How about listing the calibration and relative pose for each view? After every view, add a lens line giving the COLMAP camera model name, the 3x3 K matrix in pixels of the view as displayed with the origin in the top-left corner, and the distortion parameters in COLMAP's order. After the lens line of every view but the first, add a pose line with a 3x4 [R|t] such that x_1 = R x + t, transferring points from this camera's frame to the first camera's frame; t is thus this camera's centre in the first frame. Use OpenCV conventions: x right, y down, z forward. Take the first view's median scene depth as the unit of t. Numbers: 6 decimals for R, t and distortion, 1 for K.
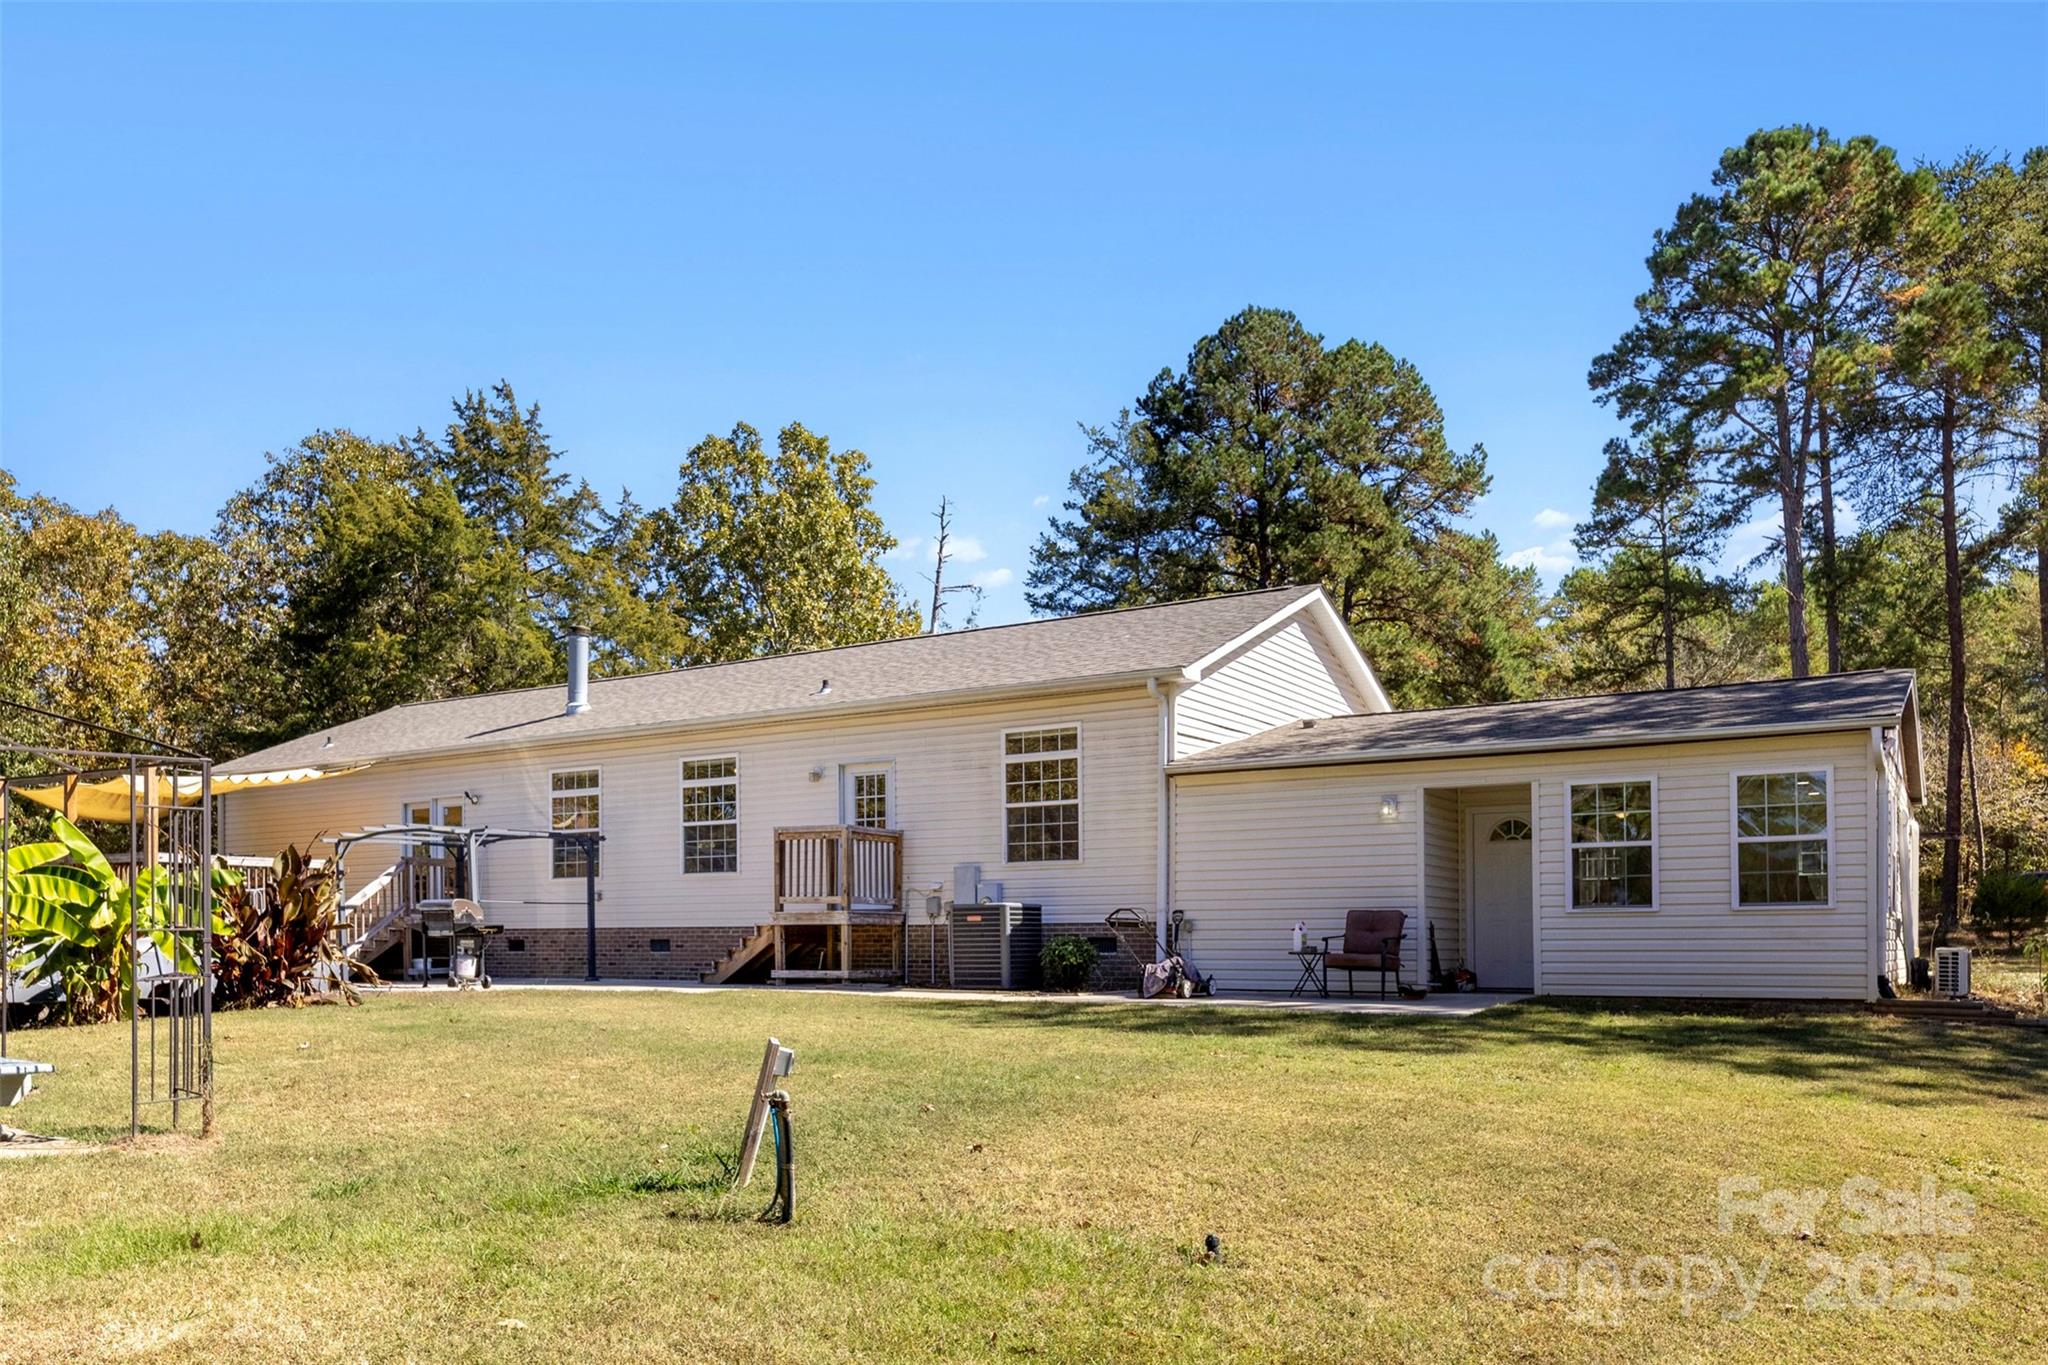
lens RADIAL K [[1485.1, 0, 1024.0], [0, 1485.1, 682.5], [0, 0, 1]] dist [0.000754, -0.000082]
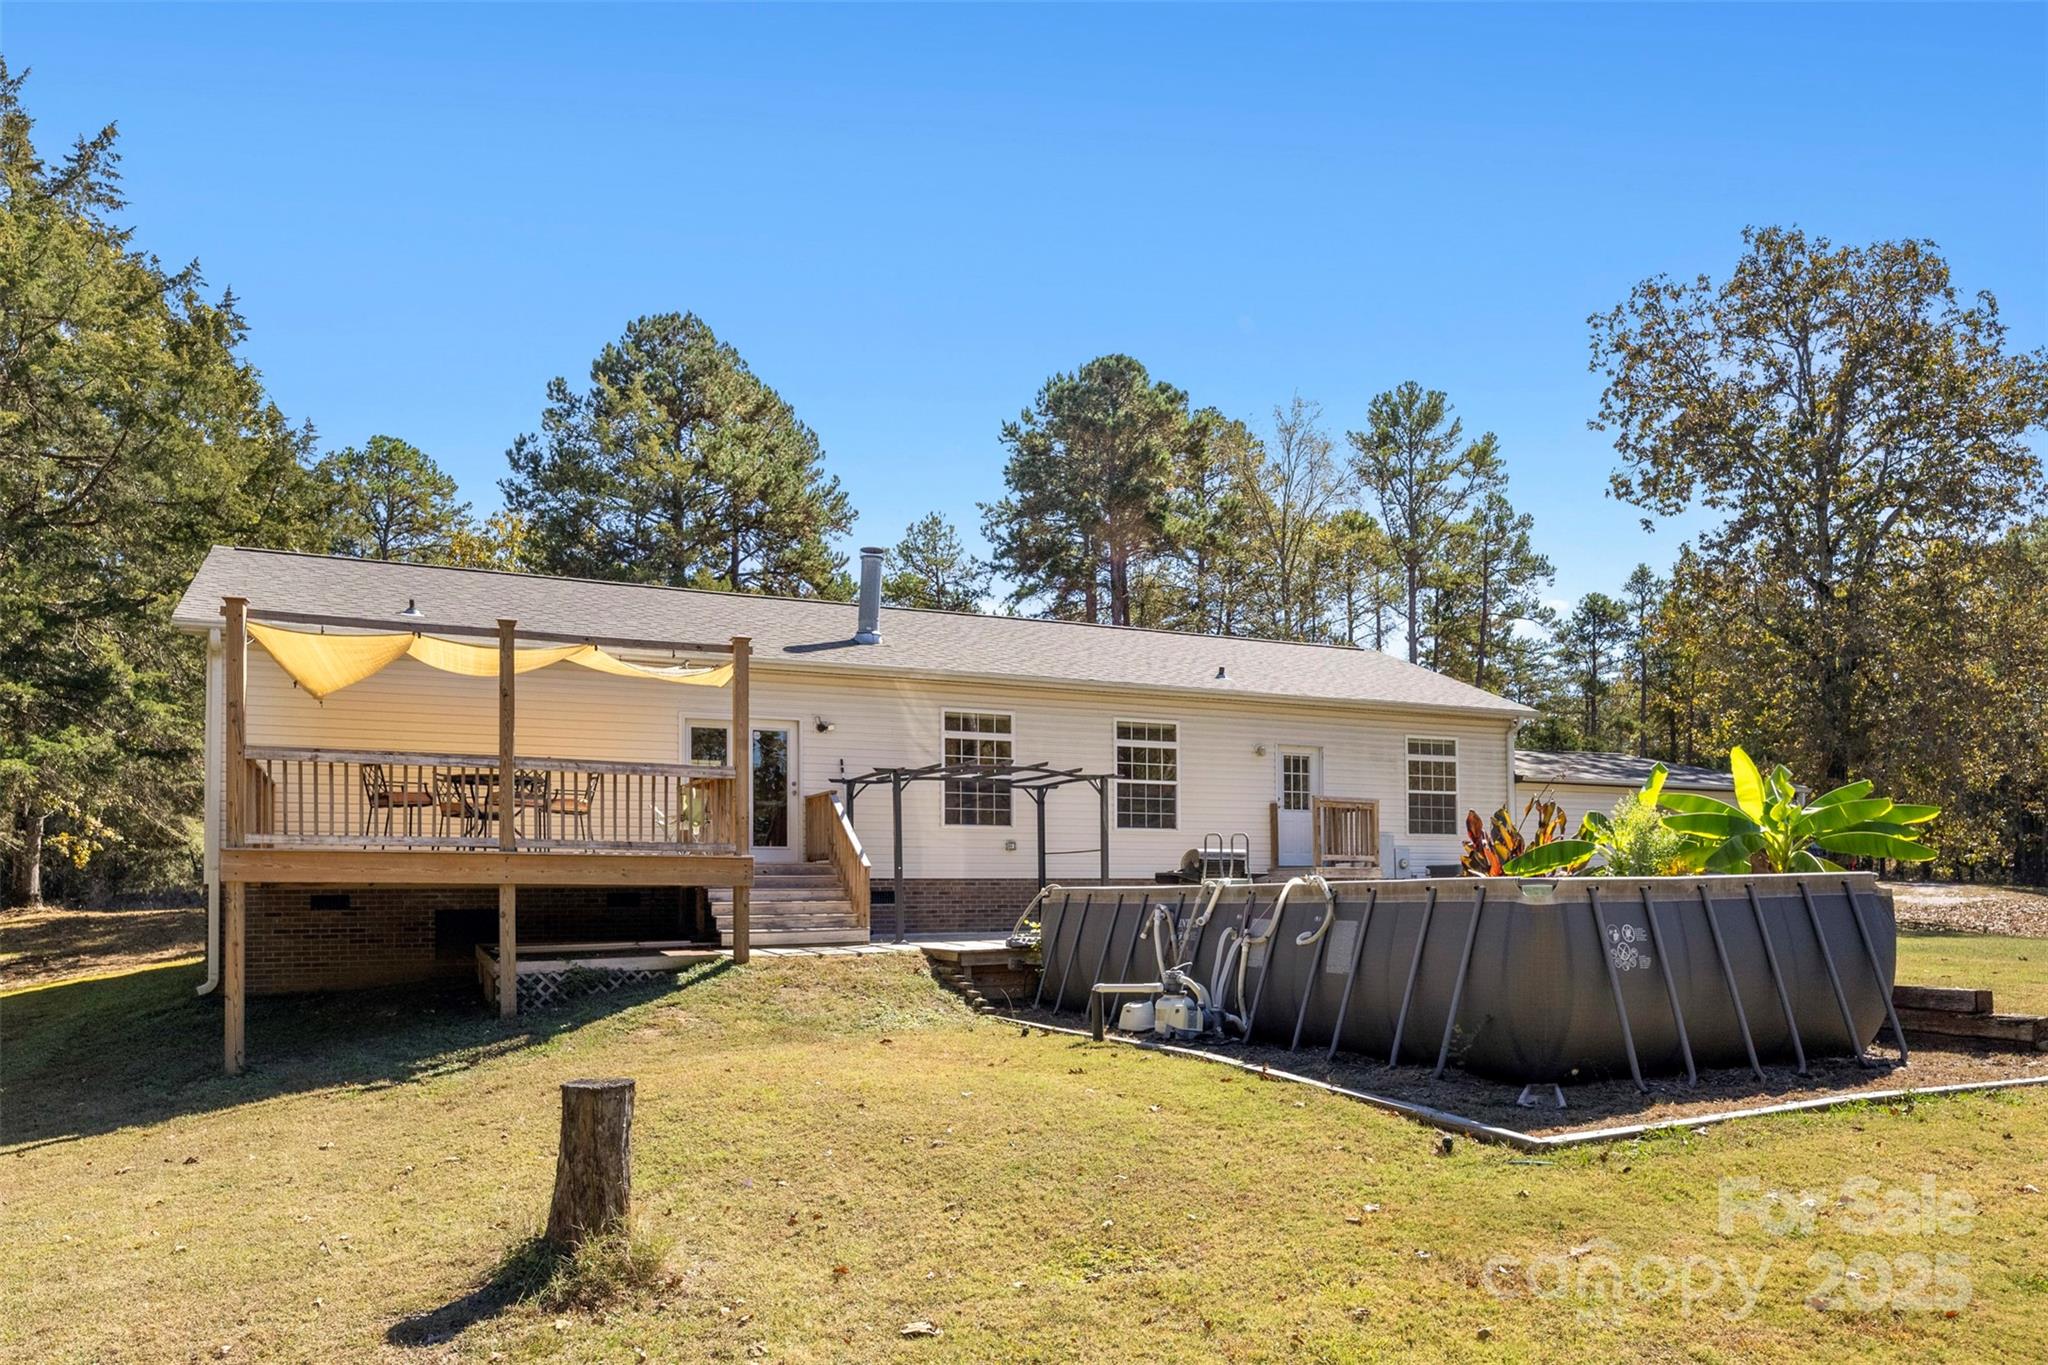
lens RADIAL K [[1161.8, 0, 1024.0], [0, 1161.8, 682.5], [0, 0, 1]] dist [-0.000411, -0.000095]
pose [[0.594213, 0.144678, 0.791189, -0.945150], [-0.136385, 0.987568, -0.078158, 0.101909], [-0.792660, -0.061464, 0.606558, 0.568504]]
